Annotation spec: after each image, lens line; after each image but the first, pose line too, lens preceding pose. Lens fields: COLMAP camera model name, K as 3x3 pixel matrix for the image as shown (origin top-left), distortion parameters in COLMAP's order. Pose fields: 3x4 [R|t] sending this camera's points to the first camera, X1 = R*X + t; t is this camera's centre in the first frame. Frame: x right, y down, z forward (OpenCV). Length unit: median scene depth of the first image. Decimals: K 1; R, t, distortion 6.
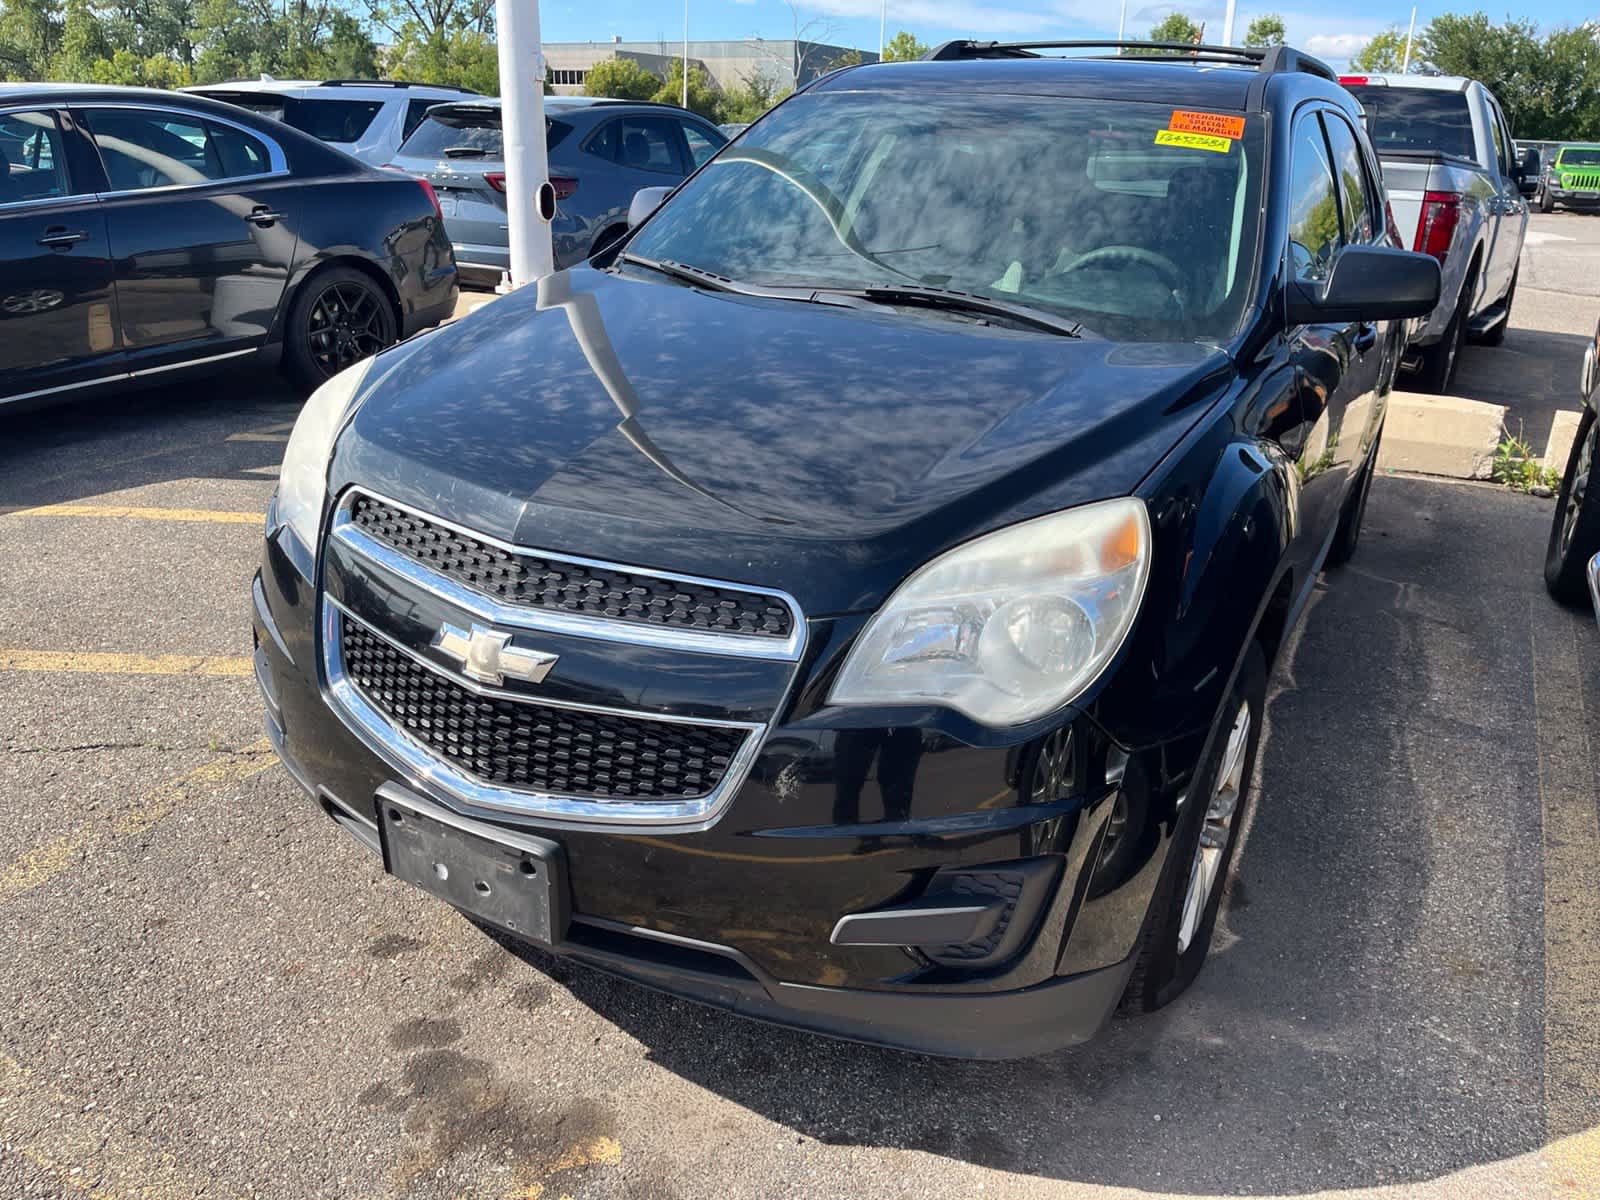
lens RADIAL K [[1185.1, 0, 781.8], [0, 1185.1, 602.7], [0, 0, 1]] dist [0.070165, -0.110534]
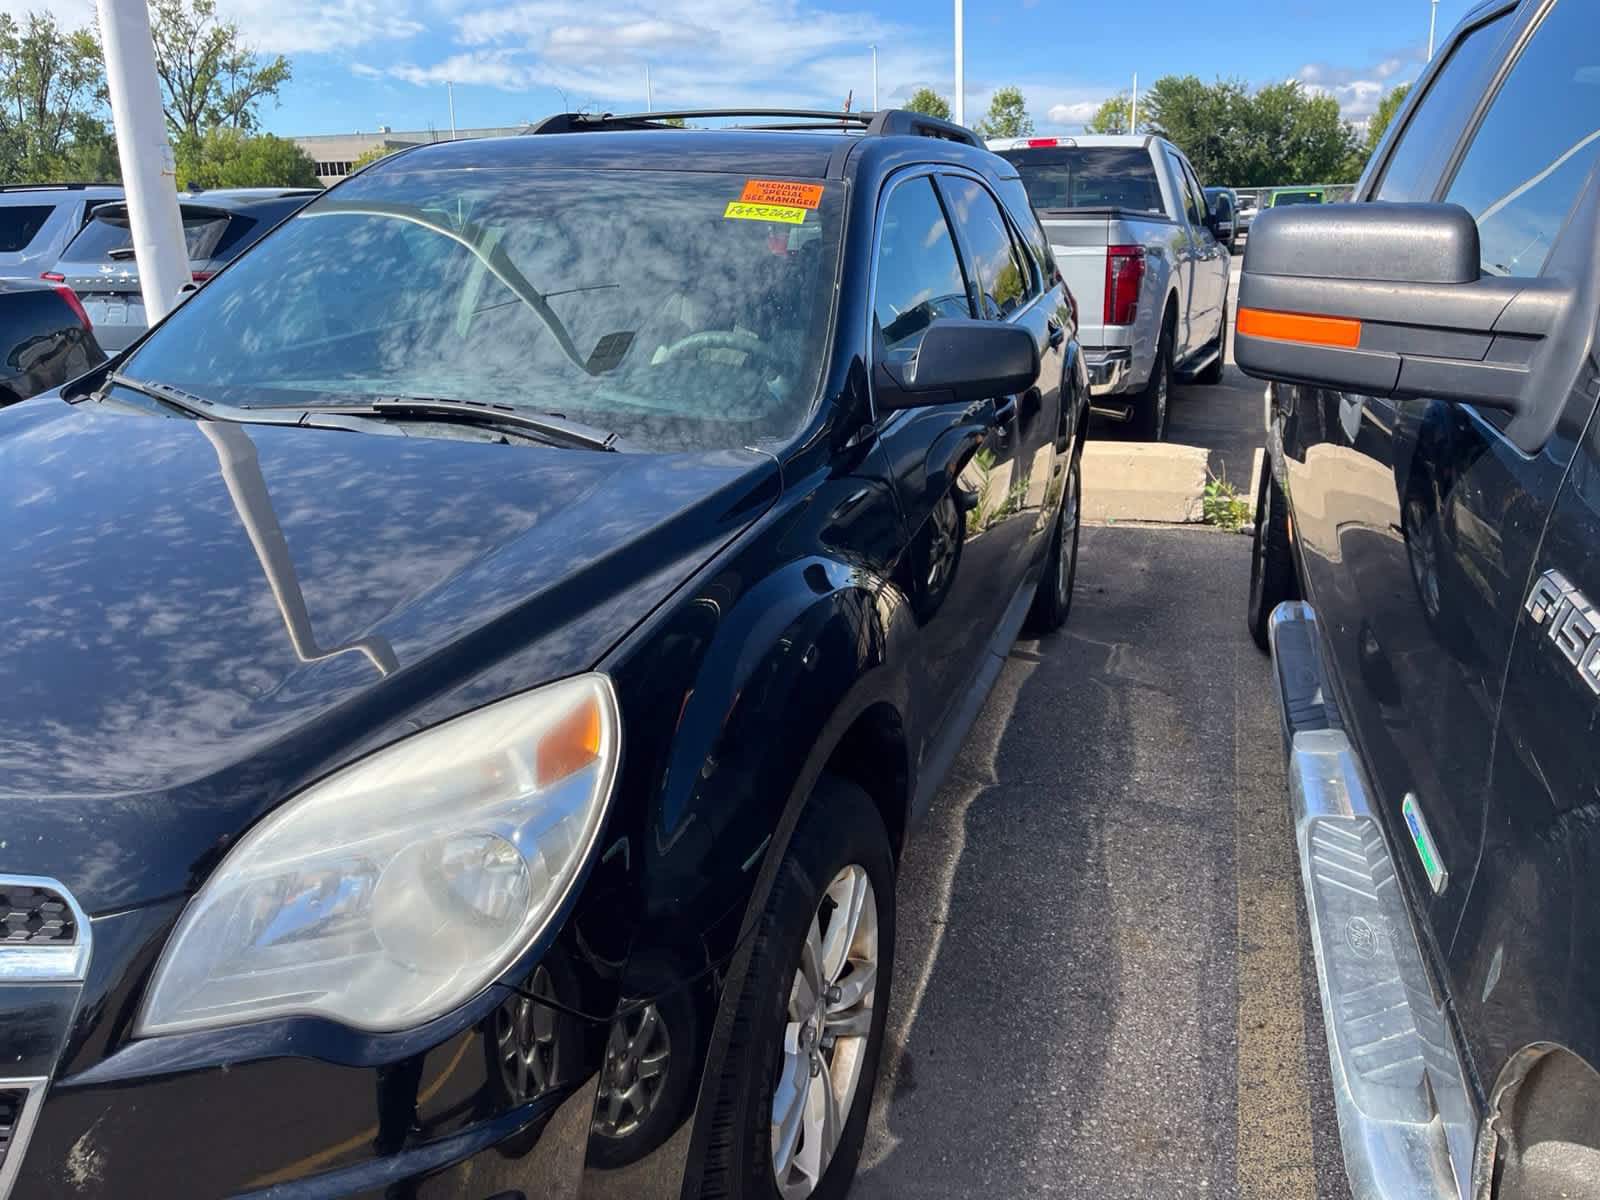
lens RADIAL K [[1204.3, 0, 802.5], [0, 1204.3, 577.9], [0, 0, 1]] dist [0.053433, -0.095445]
pose [[0.980660, -0.096579, 0.170228, 0.213025], [0.109660, 0.991559, -0.069174, -0.057097], [-0.162111, 0.086504, 0.982974, 0.150073]]
